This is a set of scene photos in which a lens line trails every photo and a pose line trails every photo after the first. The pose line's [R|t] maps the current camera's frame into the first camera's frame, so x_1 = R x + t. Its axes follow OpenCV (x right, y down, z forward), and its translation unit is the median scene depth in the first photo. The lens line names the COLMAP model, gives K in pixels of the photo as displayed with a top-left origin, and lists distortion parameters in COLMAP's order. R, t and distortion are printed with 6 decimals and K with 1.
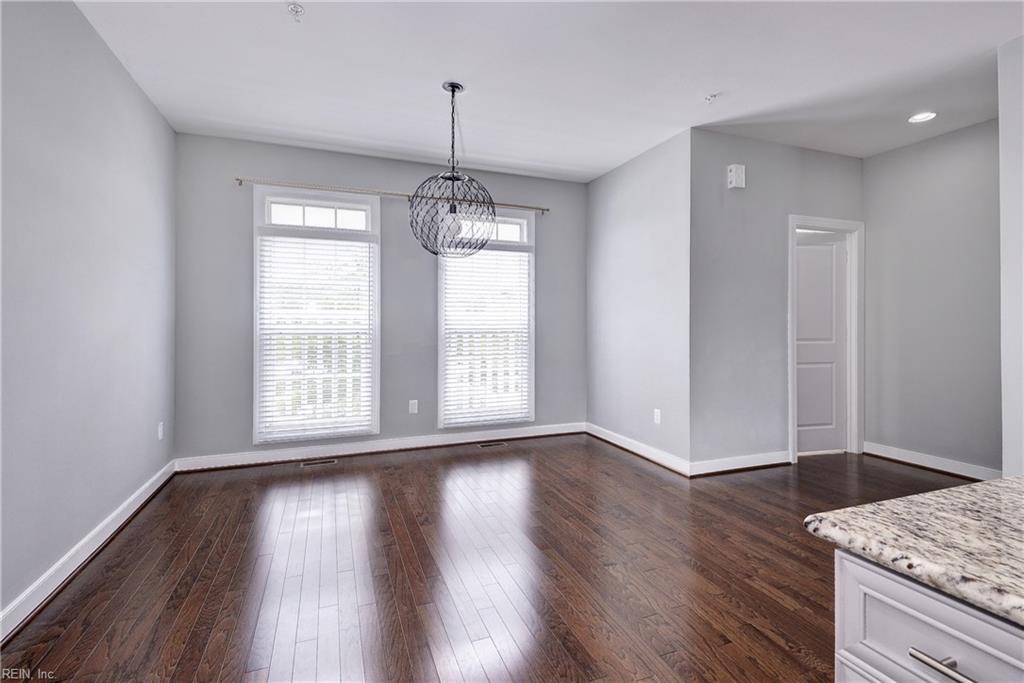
lens RADIAL K [[484.7, 0, 514.3], [0, 484.7, 327.1], [0, 0, 1]] dist [-0.000148, -0.000023]
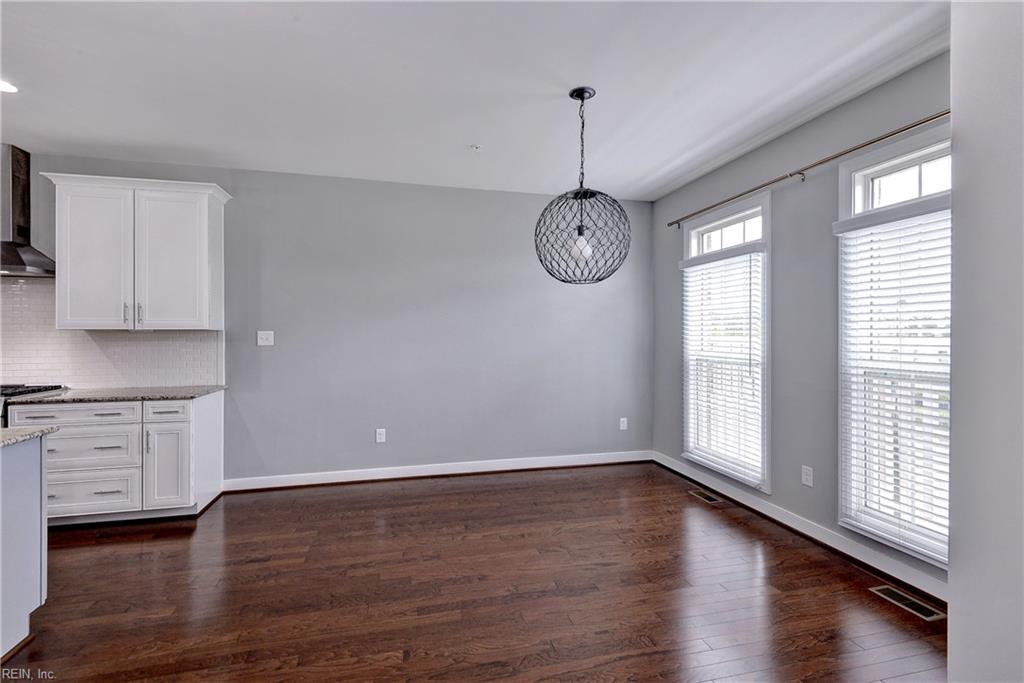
lens RADIAL K [[449.4, 0, 512.0], [0, 449.4, 341.5], [0, 0, 1]] dist [0.000255, 0.000034]
pose [[-0.120896, 0.016334, -0.992531, 0.528680], [0.000357, 0.999865, 0.016411, -0.040436], [0.992665, 0.001629, -0.120886, 0.715640]]
